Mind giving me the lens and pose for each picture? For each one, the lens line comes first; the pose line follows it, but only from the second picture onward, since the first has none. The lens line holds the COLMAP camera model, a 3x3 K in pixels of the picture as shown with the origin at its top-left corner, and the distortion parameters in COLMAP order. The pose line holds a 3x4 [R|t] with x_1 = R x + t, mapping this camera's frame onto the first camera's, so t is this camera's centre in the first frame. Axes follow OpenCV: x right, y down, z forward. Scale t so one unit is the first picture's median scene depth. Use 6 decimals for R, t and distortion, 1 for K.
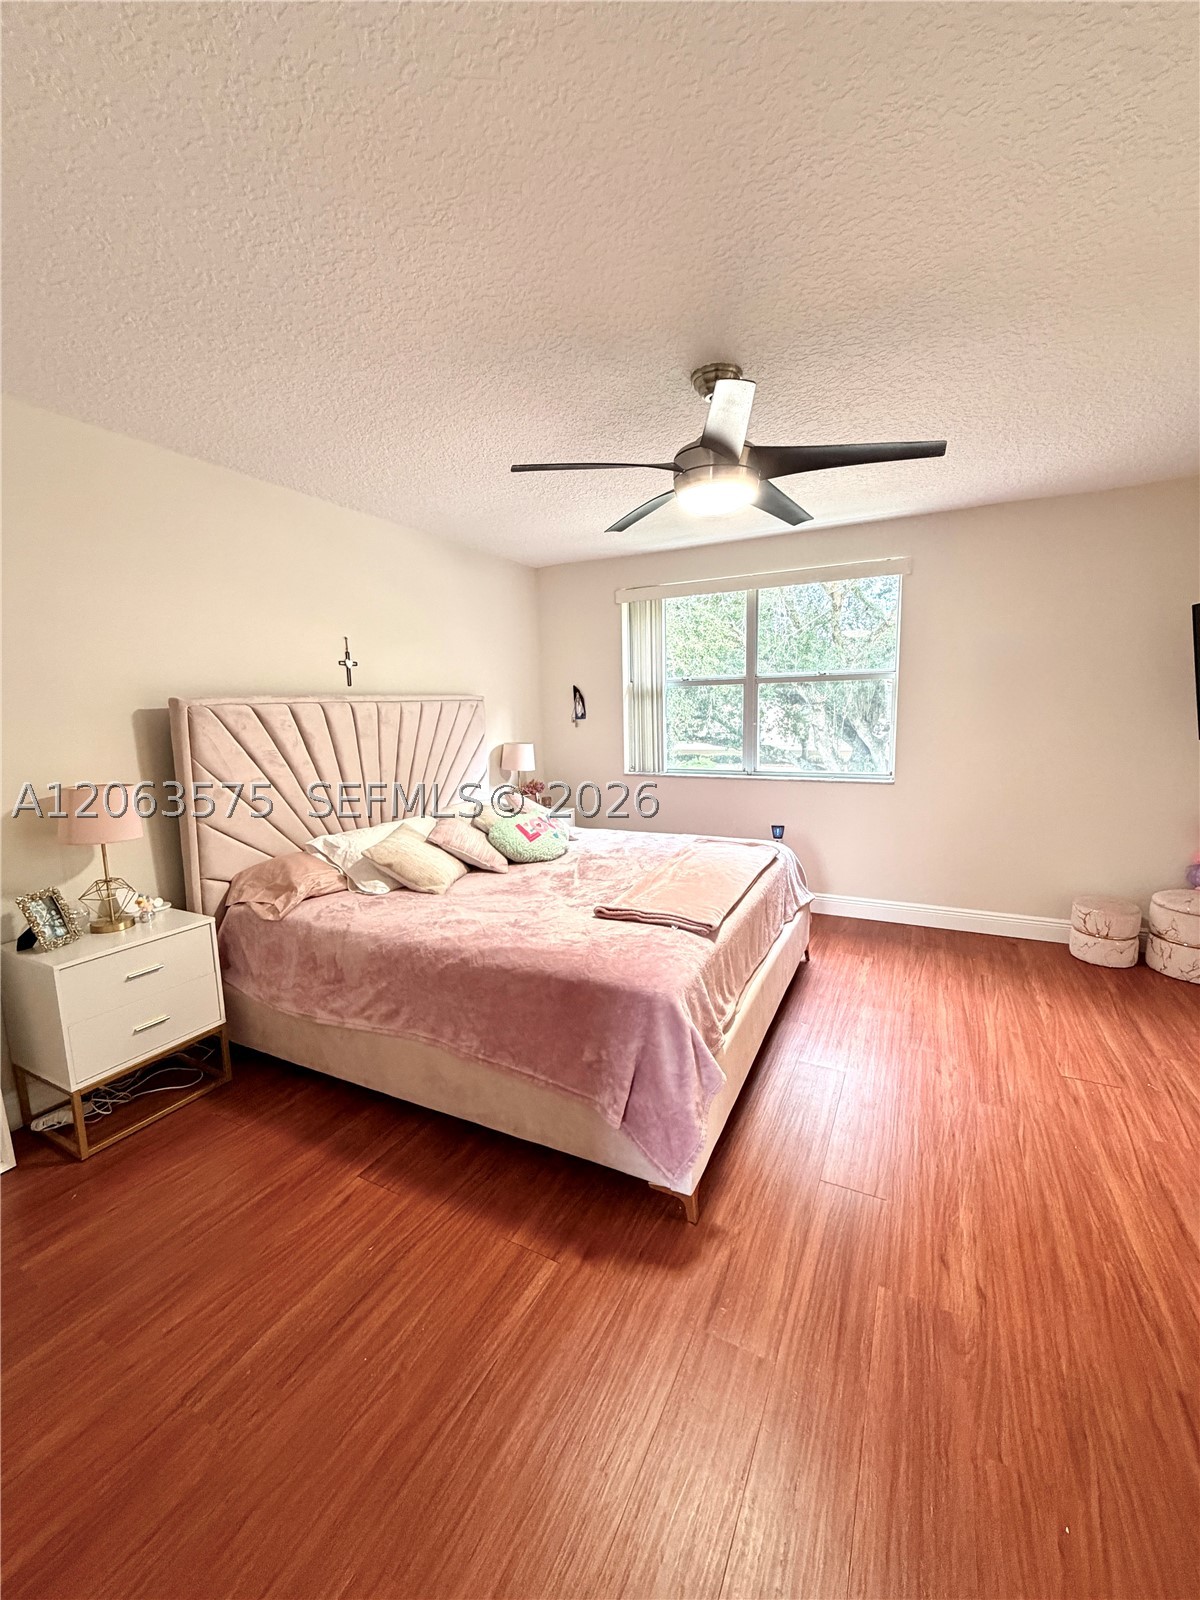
lens RADIAL K [[639.4, 0, 600.0], [0, 639.4, 800.0], [0, 0, 1]] dist [-0.001159, -0.000116]
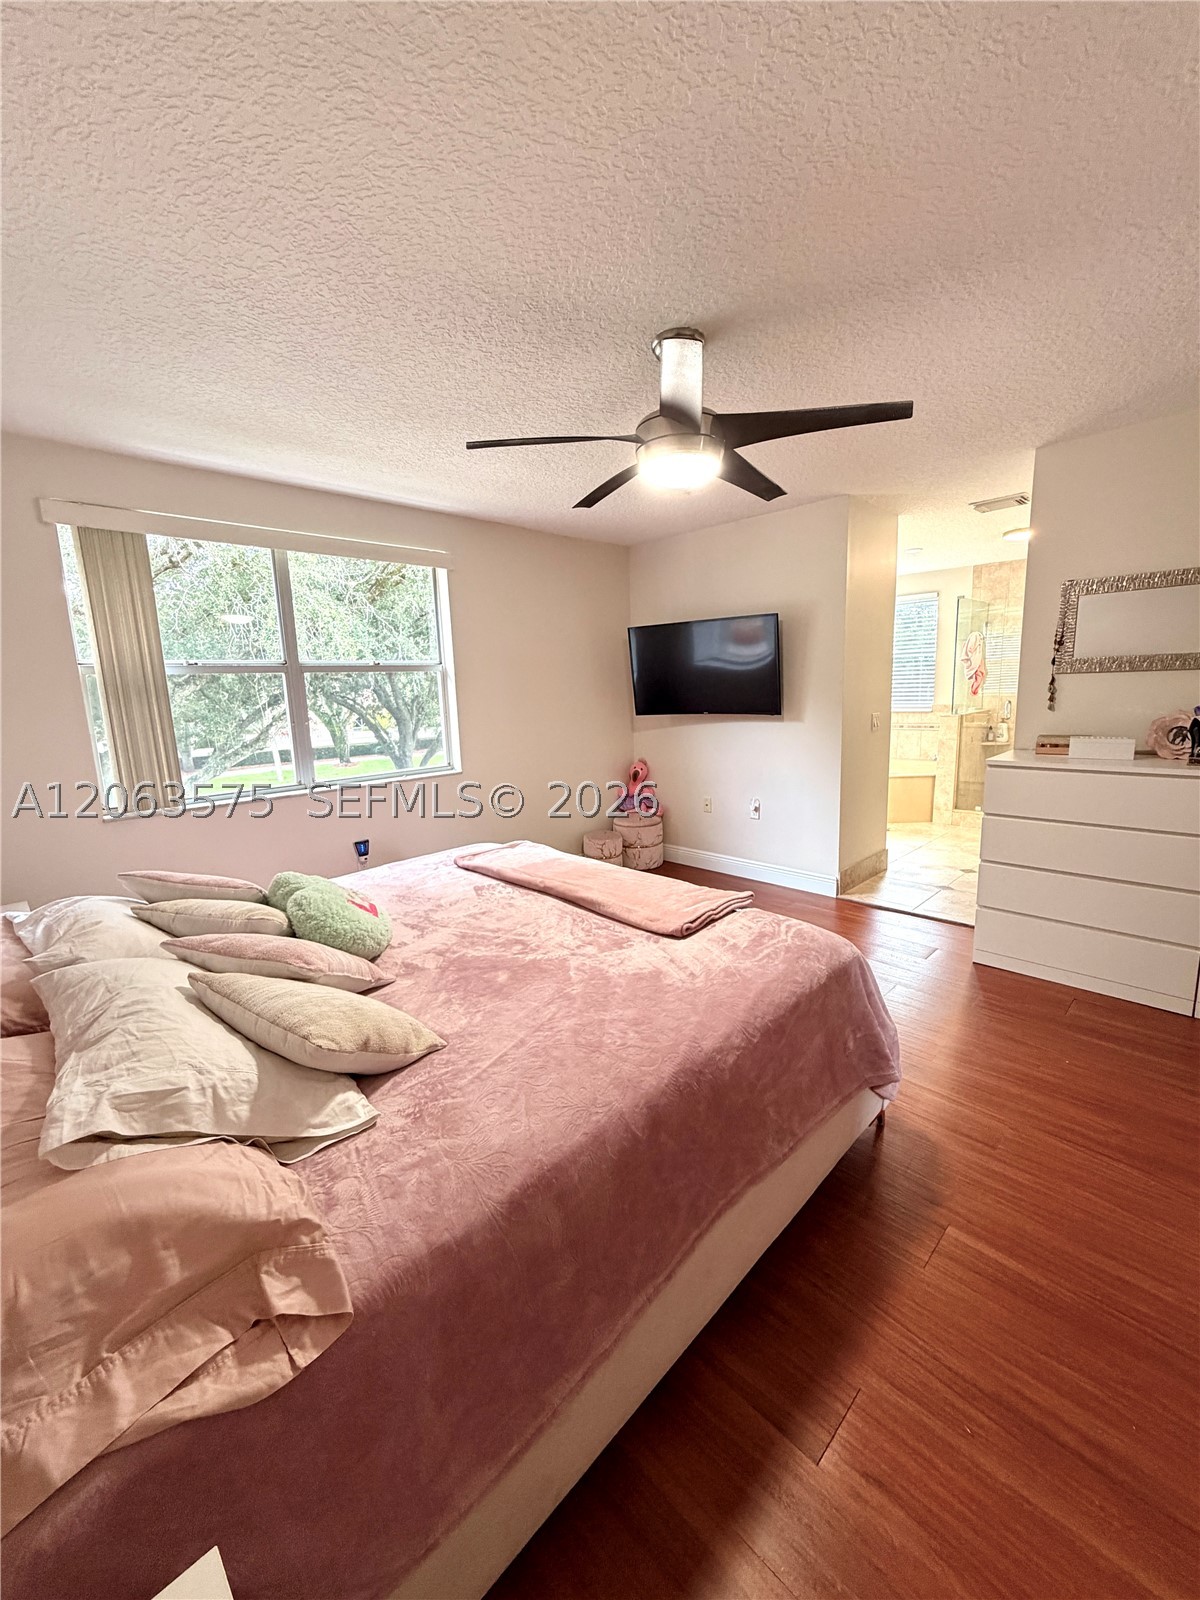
lens RADIAL K [[639.4, 0, 600.0], [0, 639.4, 800.0], [0, 0, 1]] dist [-0.001159, -0.000116]
pose [[0.313184, -0.159744, 0.936161, -0.772946], [0.173684, 0.978761, 0.108909, -0.096015], [-0.933675, 0.128488, 0.334277, 0.785019]]
